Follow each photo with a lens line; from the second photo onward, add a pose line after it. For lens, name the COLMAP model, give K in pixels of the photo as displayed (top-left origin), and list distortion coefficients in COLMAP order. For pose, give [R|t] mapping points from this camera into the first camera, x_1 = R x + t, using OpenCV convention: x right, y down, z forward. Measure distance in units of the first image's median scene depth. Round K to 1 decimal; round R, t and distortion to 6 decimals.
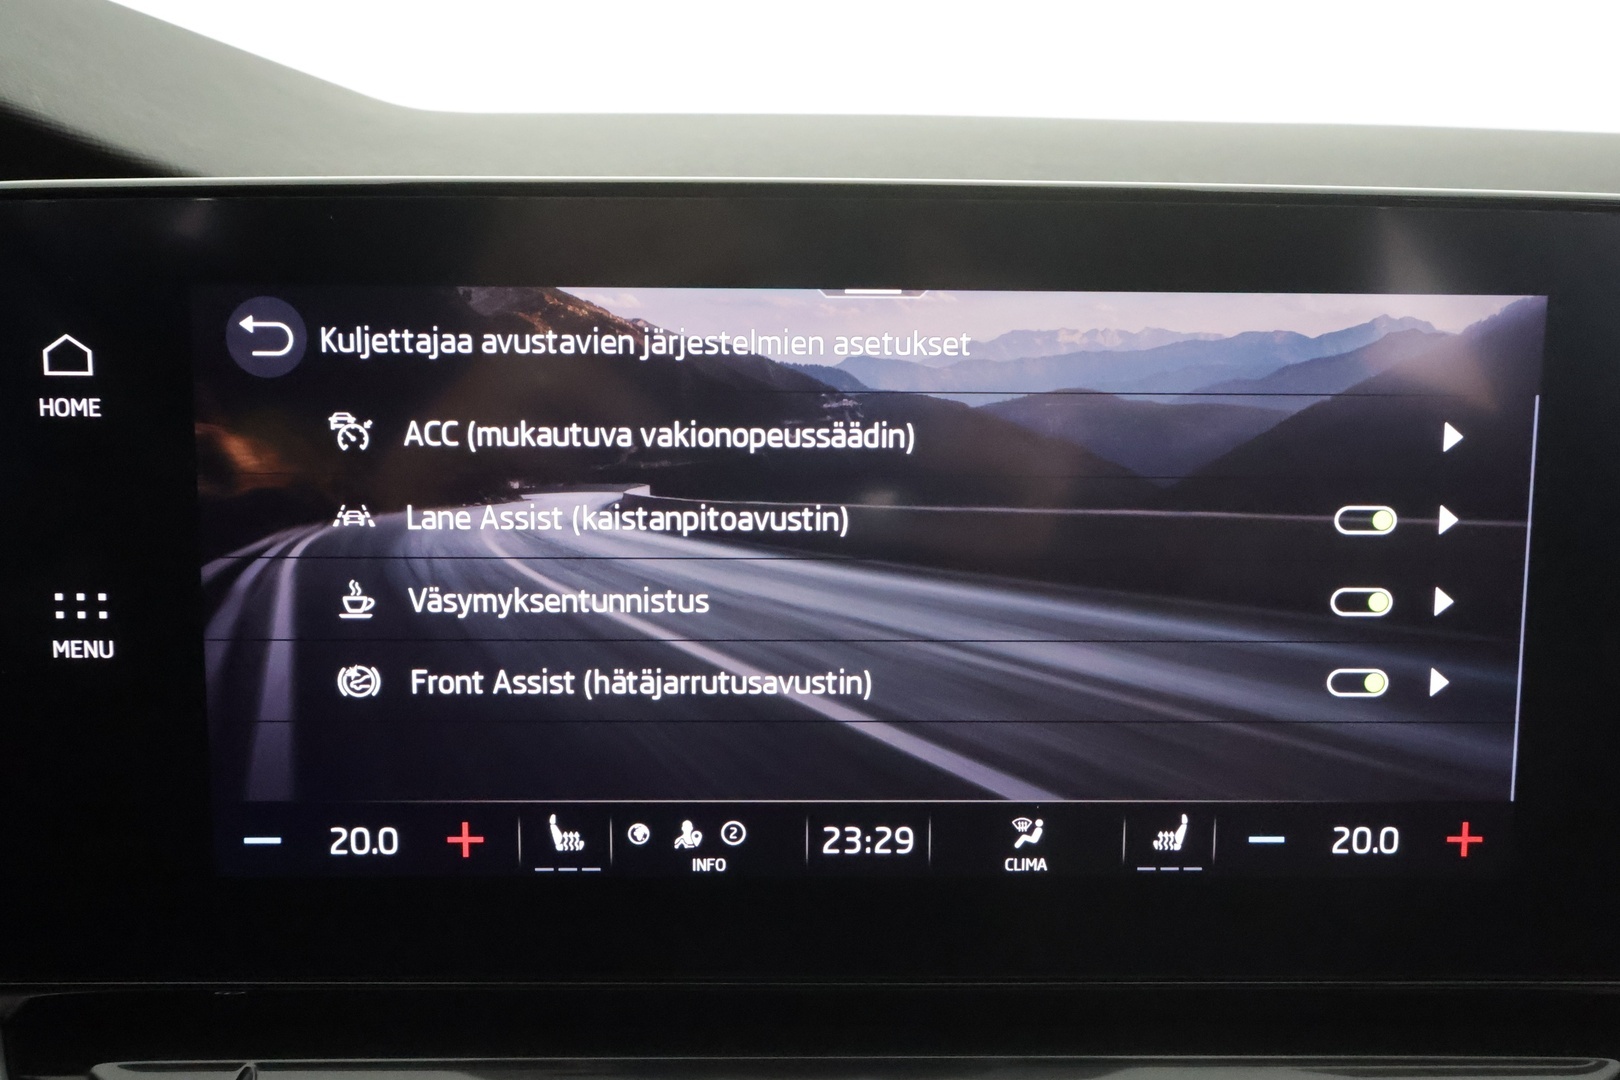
lens RADIAL K [[1411.2, 0, 639.9], [0, 1411.2, 498.0], [0, 0, 1]] dist [0.018899, -0.001213]
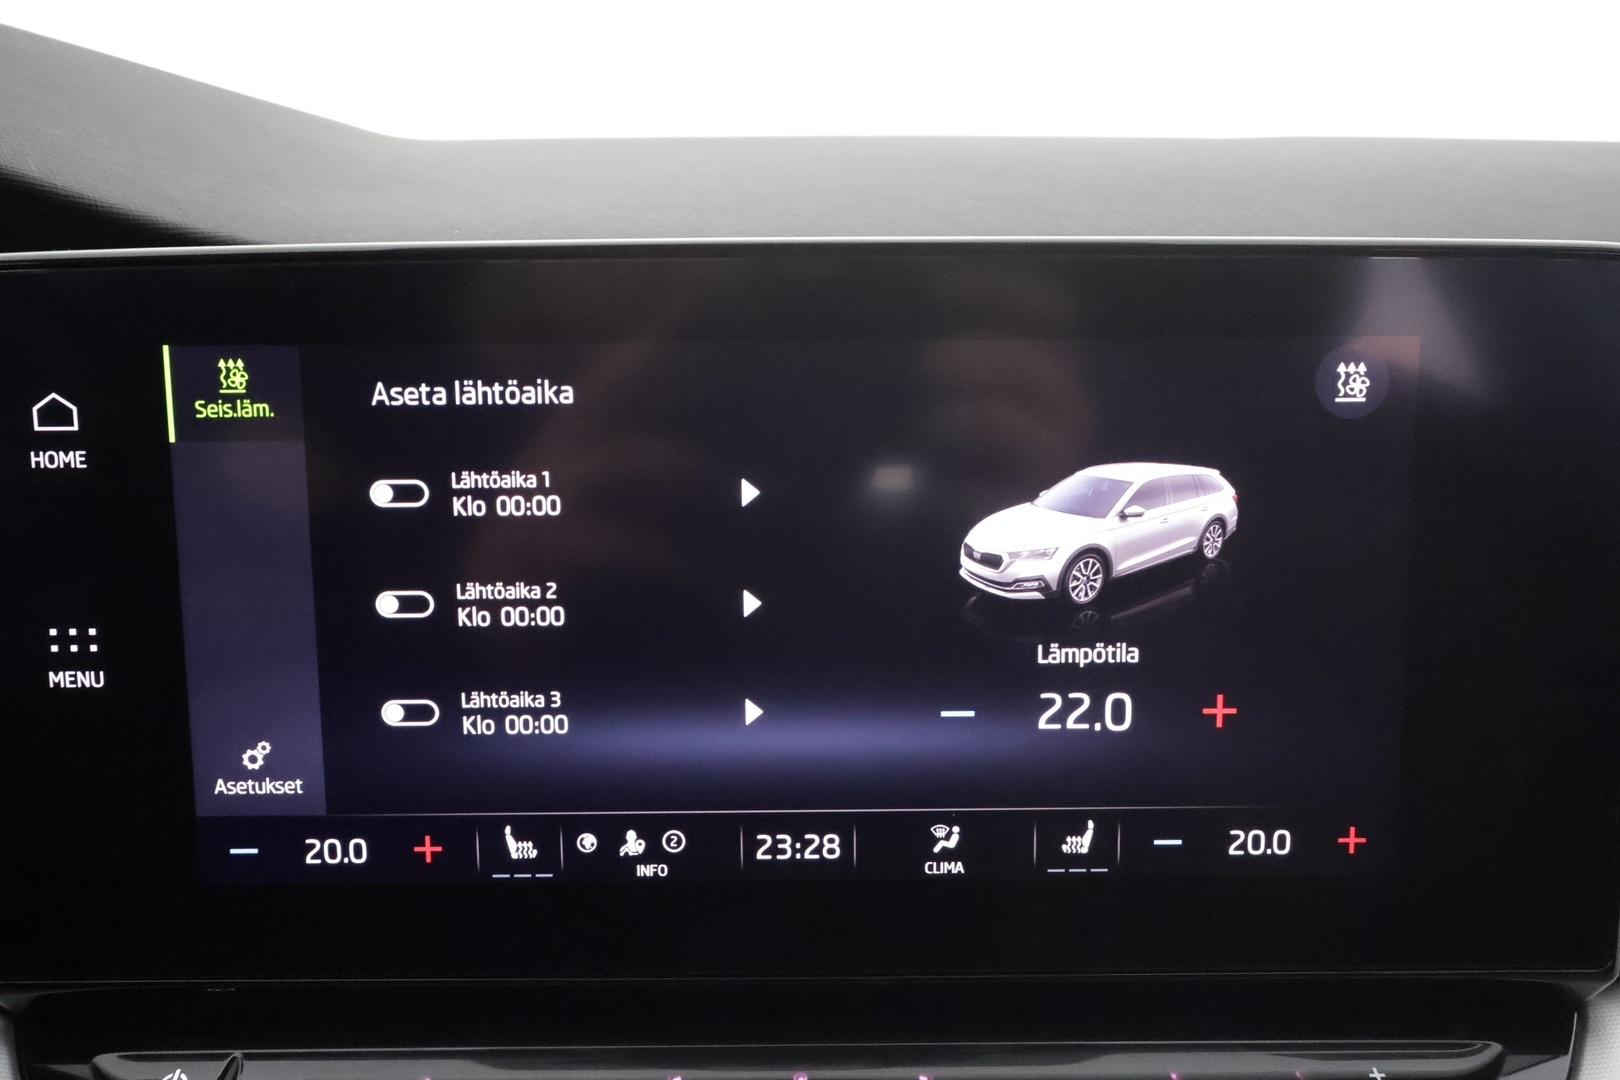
lens RADIAL K [[1297.8, 0, 860.9], [0, 1297.8, 548.9], [0, 0, 1]] dist [0.016286, 0.008117]
pose [[0.999558, -0.013275, -0.026610, 0.239672], [0.013618, 0.999826, 0.012738, 0.000809], [0.026437, -0.013095, 0.999565, 0.004448]]
